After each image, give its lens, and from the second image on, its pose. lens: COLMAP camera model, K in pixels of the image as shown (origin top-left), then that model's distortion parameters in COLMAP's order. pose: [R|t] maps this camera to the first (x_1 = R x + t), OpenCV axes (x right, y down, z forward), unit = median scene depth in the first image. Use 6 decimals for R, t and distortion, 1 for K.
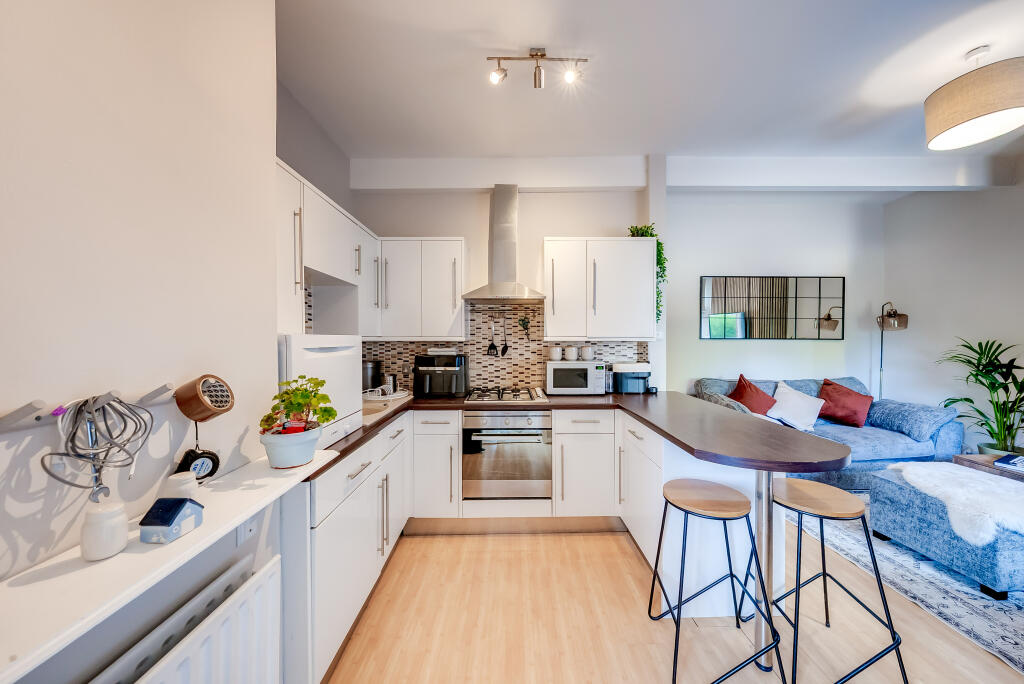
lens RADIAL K [[348.1, 0, 514.5], [0, 348.1, 338.6], [0, 0, 1]] dist [0.001248, 0.000460]
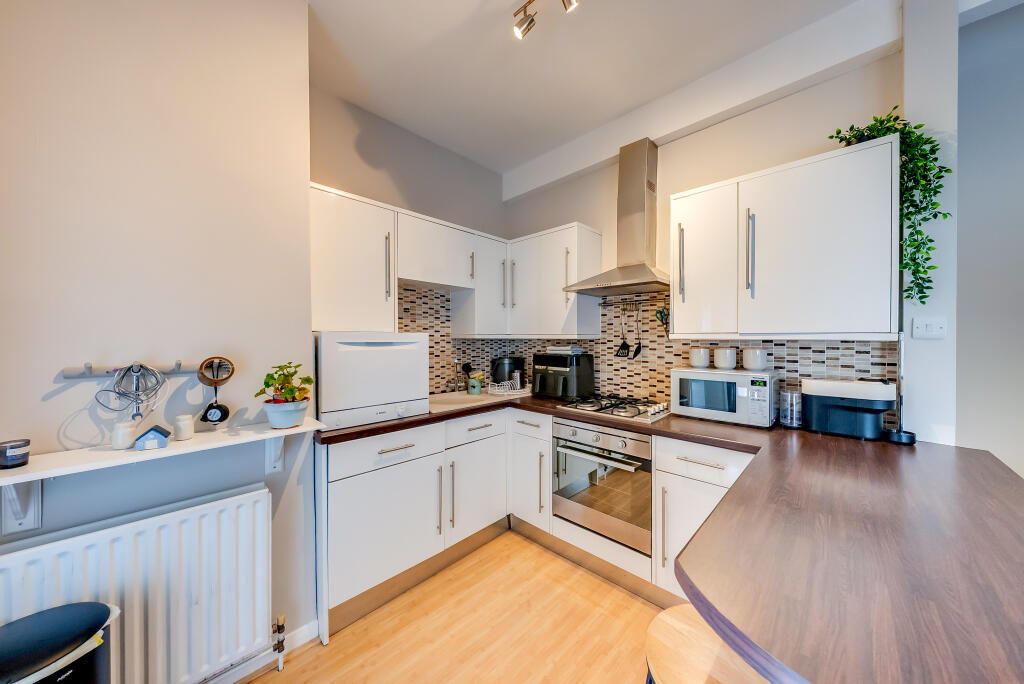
lens RADIAL K [[348.1, 0, 514.5], [0, 348.1, 338.6], [0, 0, 1]] dist [0.001248, 0.000460]
pose [[0.708677, 0.001080, -0.705532, 0.355812], [-0.001257, 0.999999, 0.000269, 0.005590], [0.705532, 0.000697, 0.708678, 0.249009]]
